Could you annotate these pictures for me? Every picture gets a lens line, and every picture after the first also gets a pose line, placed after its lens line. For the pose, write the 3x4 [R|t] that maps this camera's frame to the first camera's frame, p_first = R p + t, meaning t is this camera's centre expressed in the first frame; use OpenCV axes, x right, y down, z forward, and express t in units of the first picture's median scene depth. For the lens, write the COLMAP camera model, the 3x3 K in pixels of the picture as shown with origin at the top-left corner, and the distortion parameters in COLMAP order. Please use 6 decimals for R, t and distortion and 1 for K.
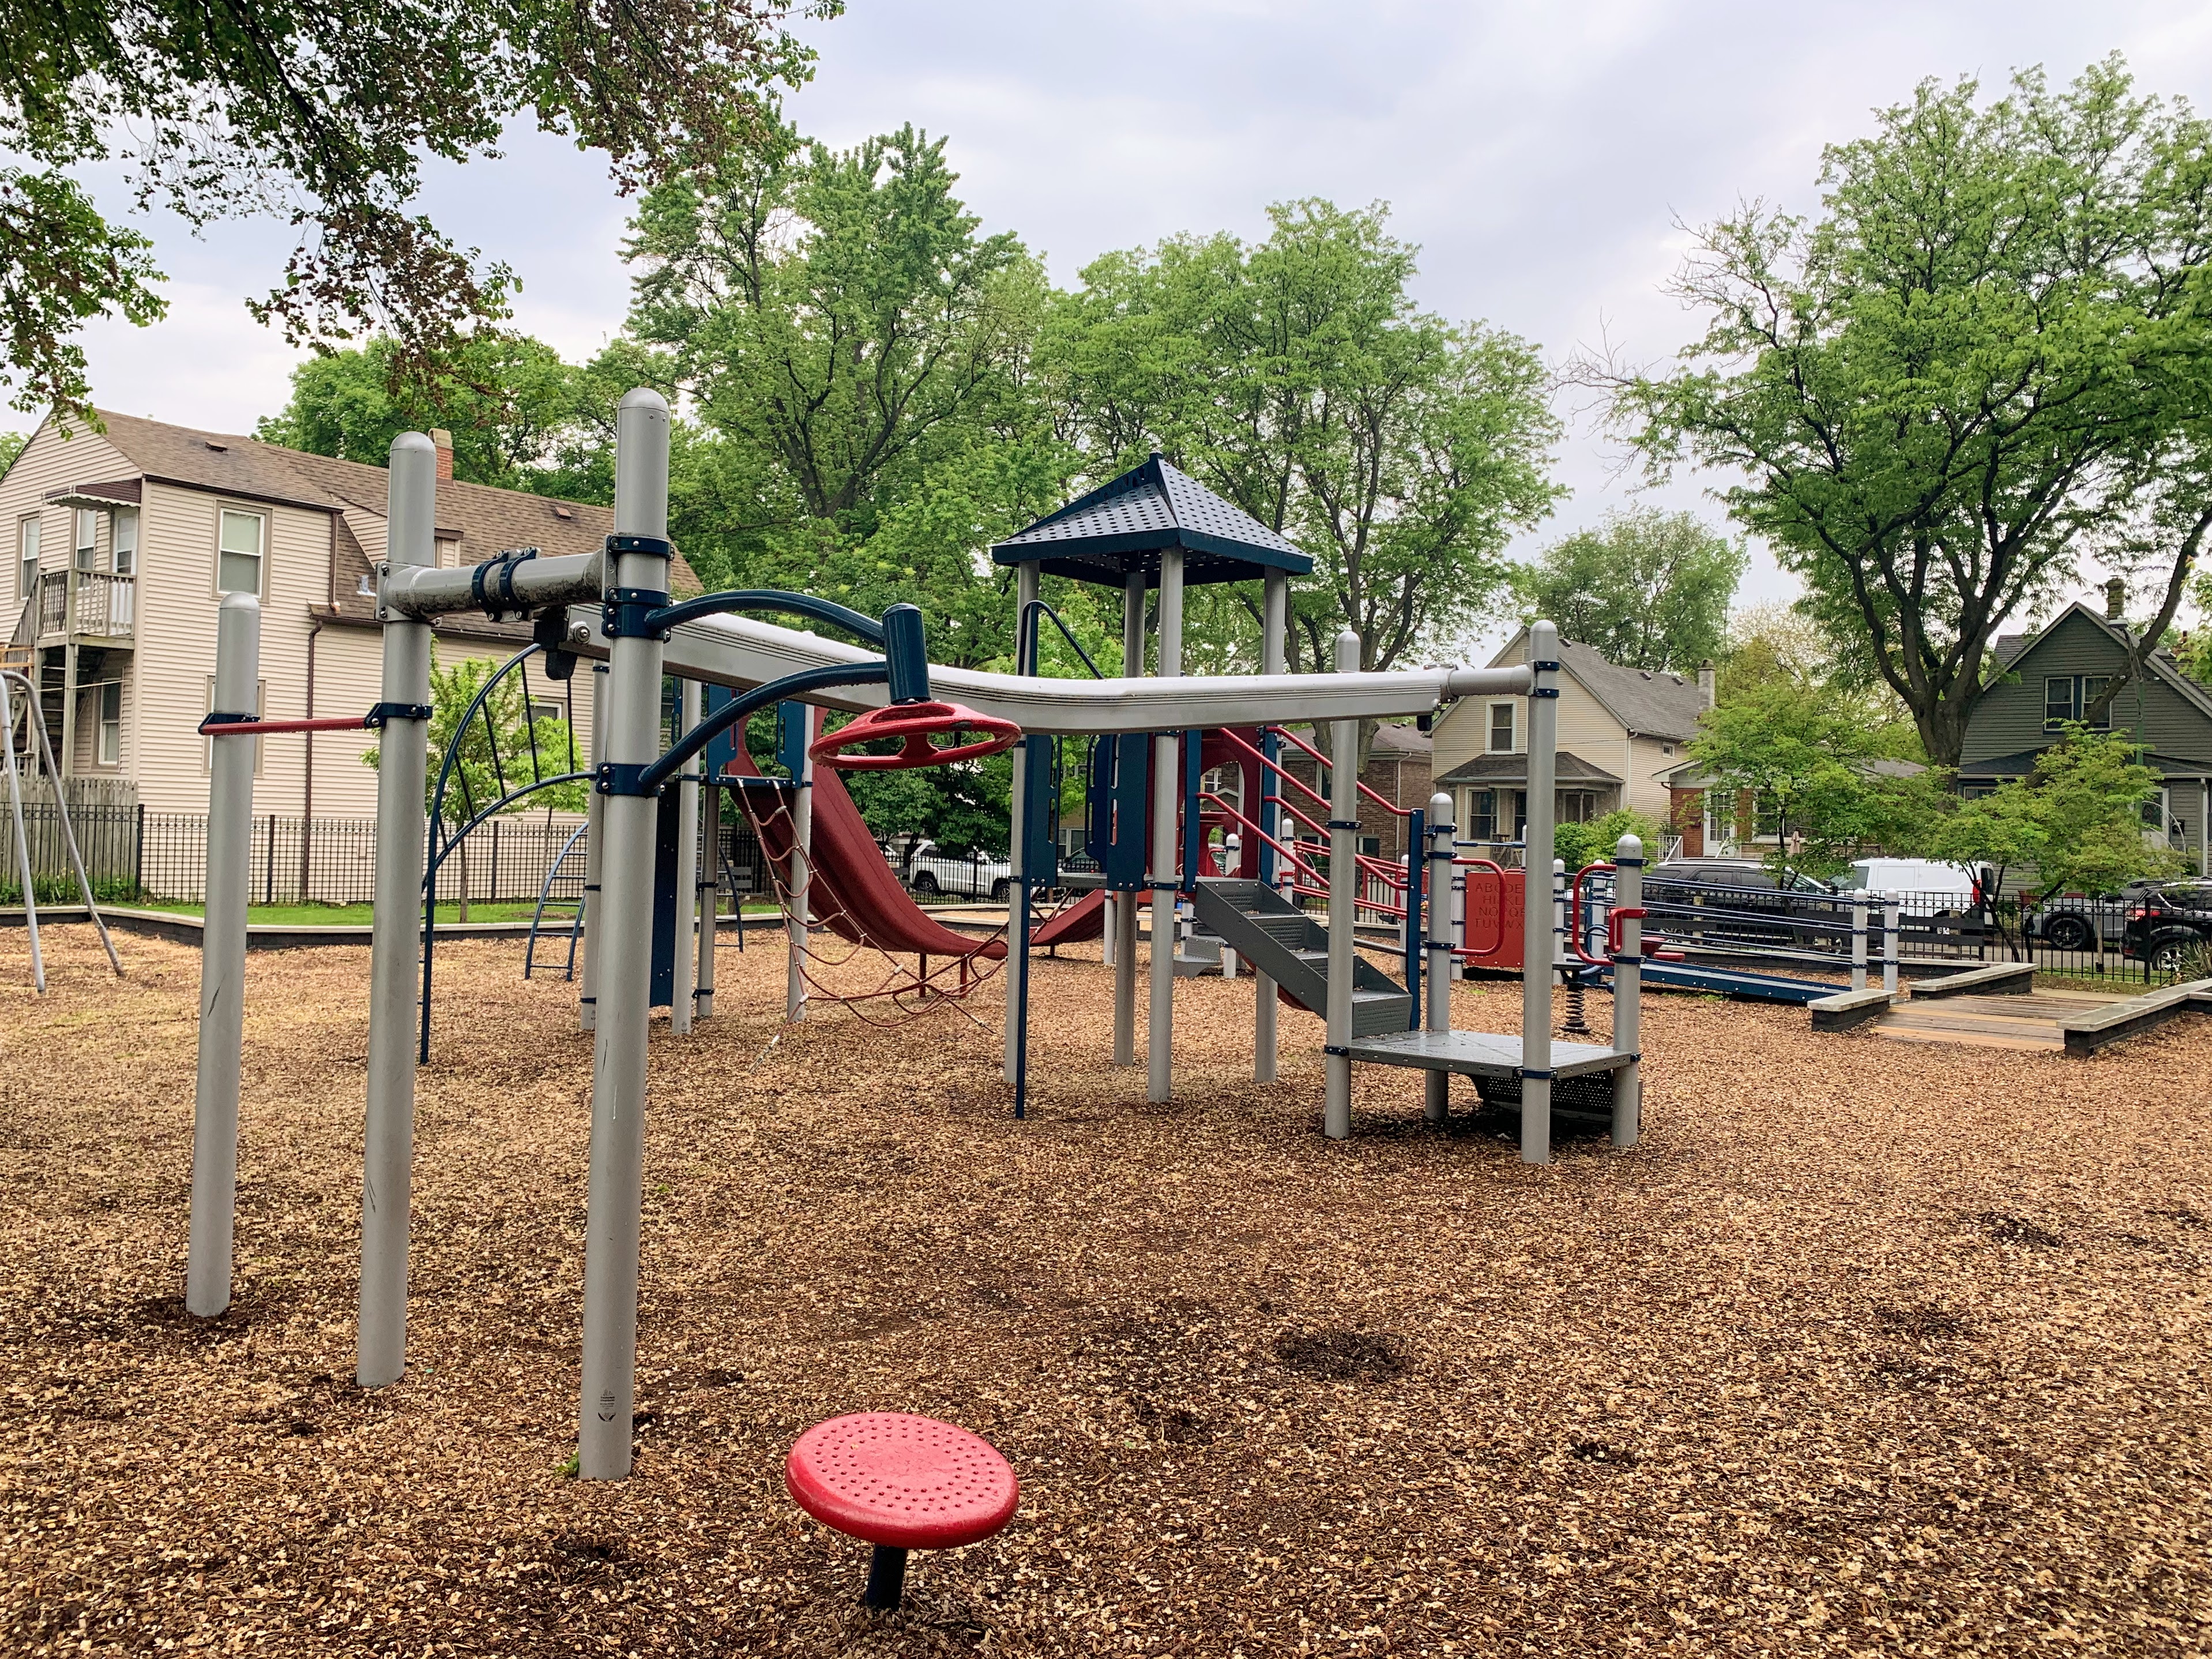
lens RADIAL K [[1772.0, 0, 1106.0], [0, 1772.0, 829.5], [0, 0, 1]] dist [-0.005456, -0.008905]
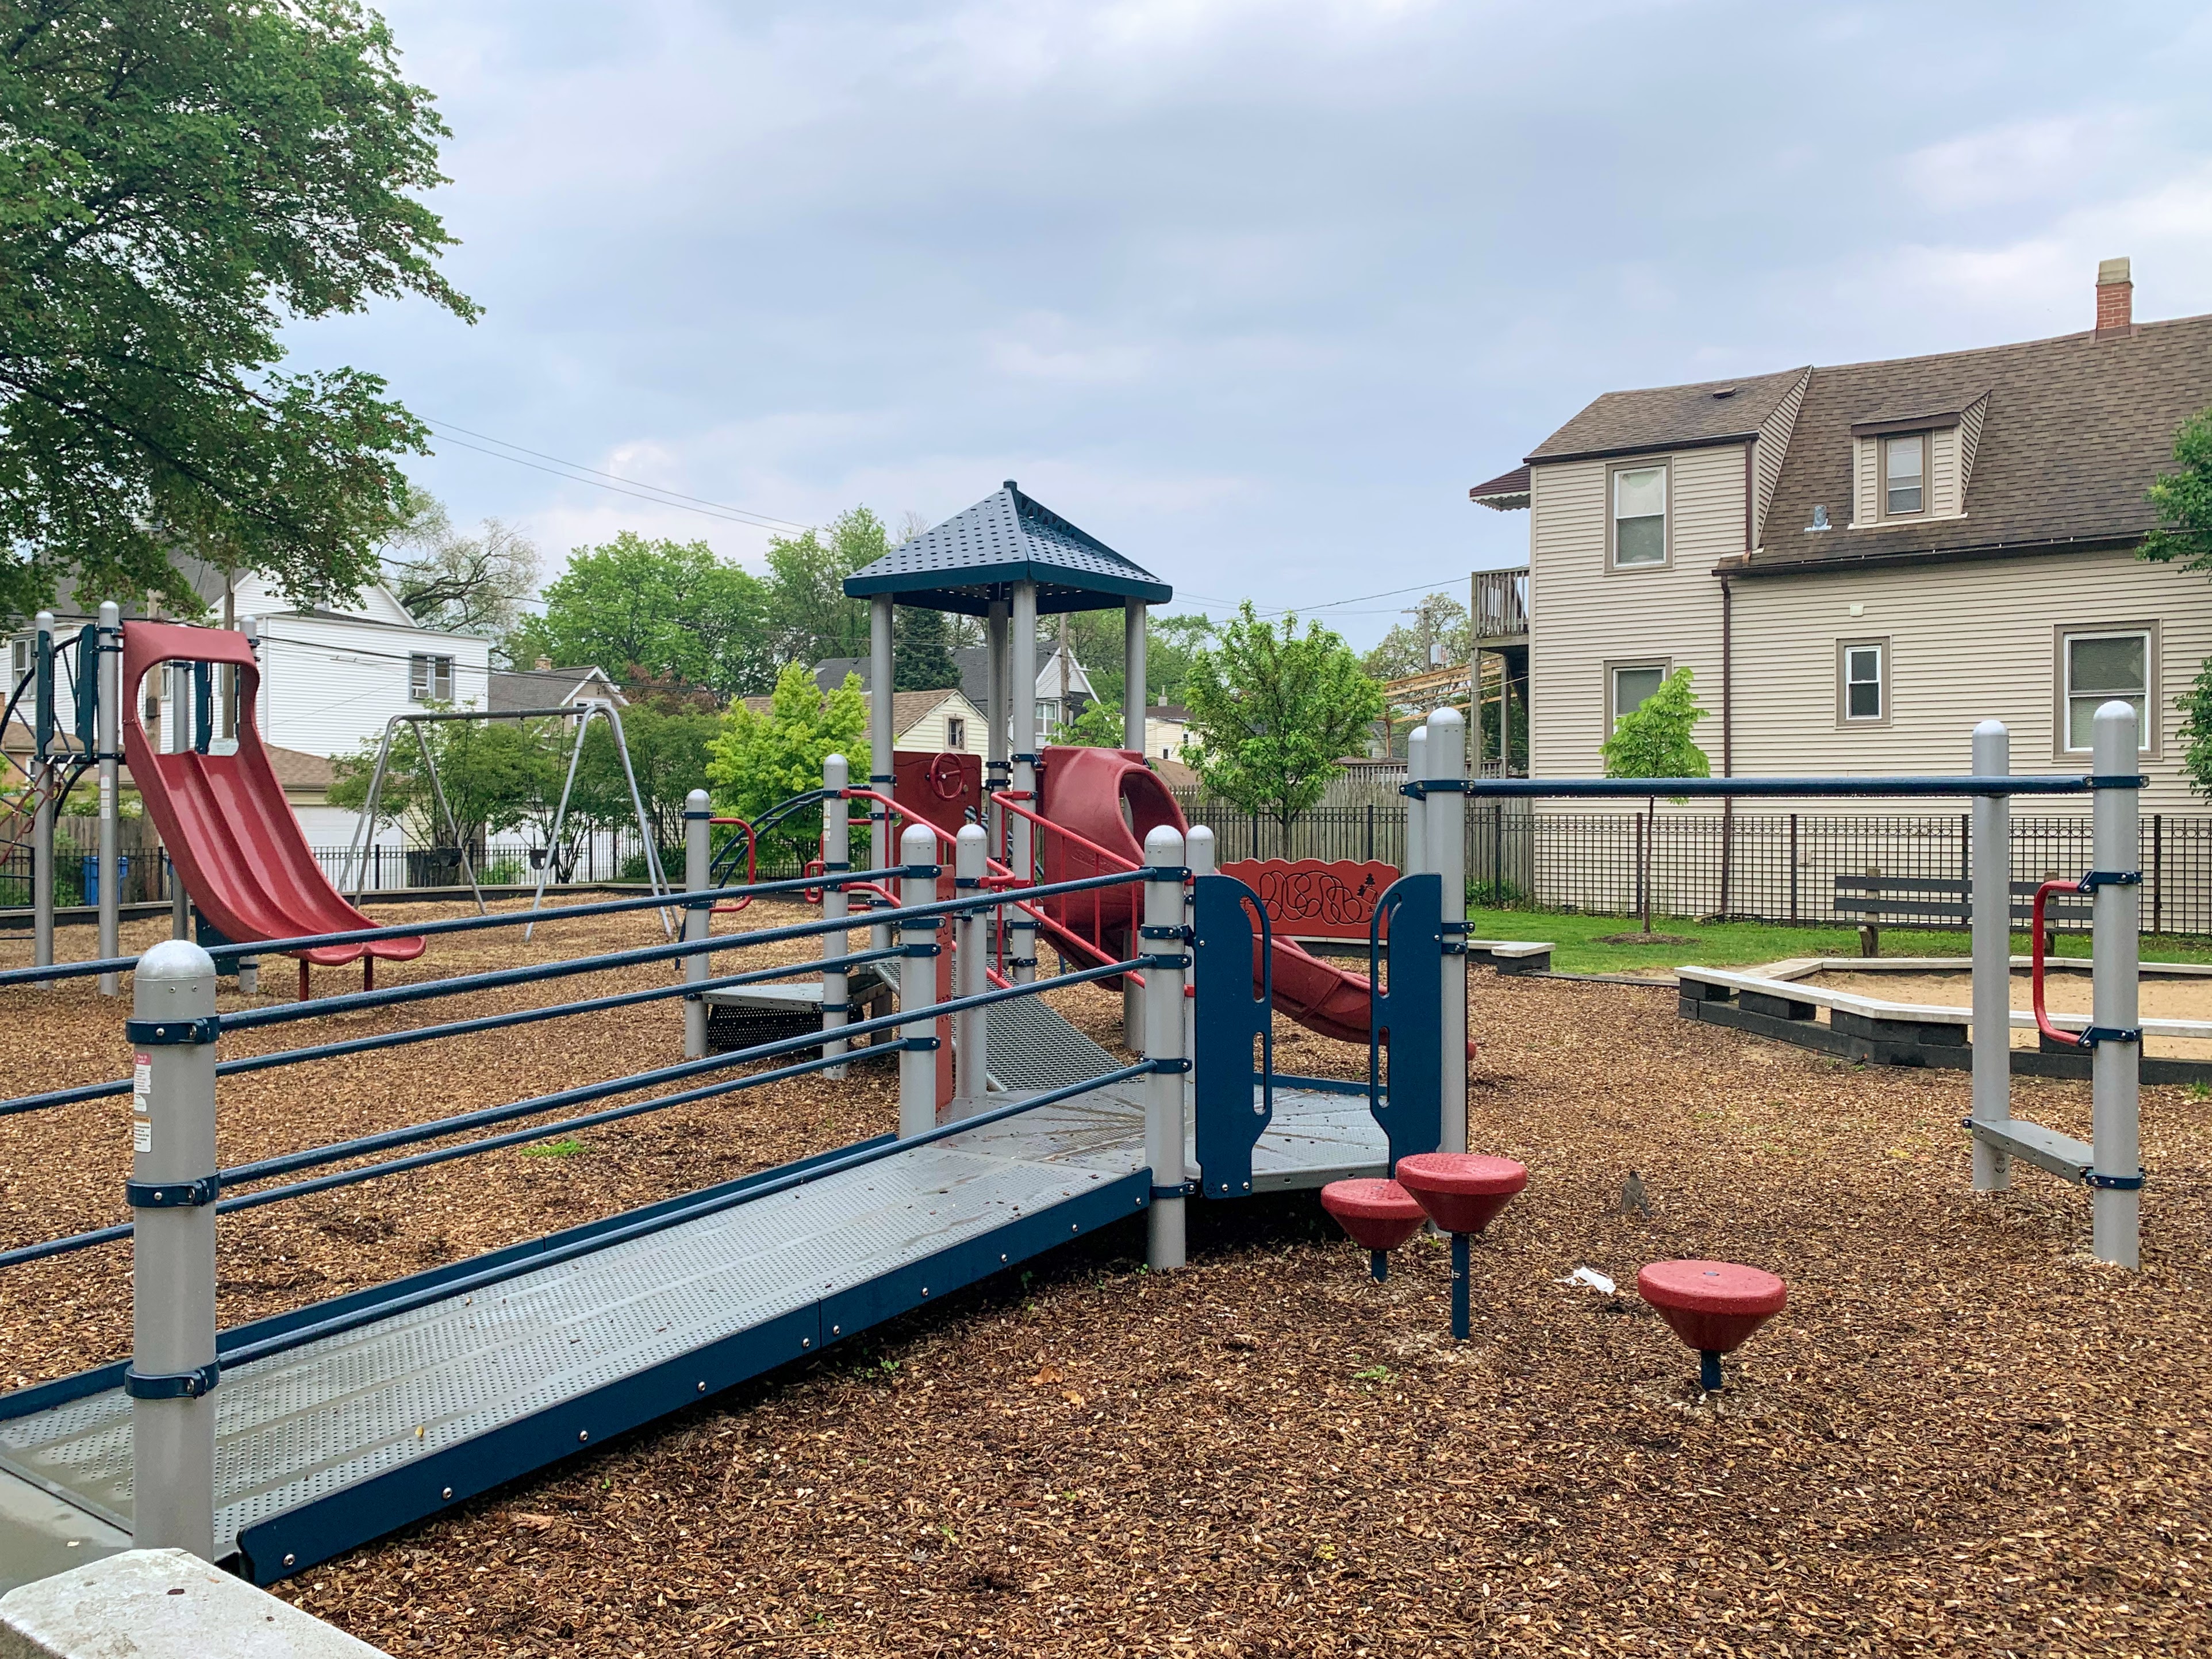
lens RADIAL K [[1681.6, 0, 1166.2], [0, 1681.6, 831.4], [0, 0, 1]] dist [0.047129, -0.093140]
pose [[0.089068, -0.017662, -0.995869, 0.312672], [0.003426, 0.999842, -0.017426, 0.013630], [0.996020, -0.001860, 0.089115, 0.667977]]
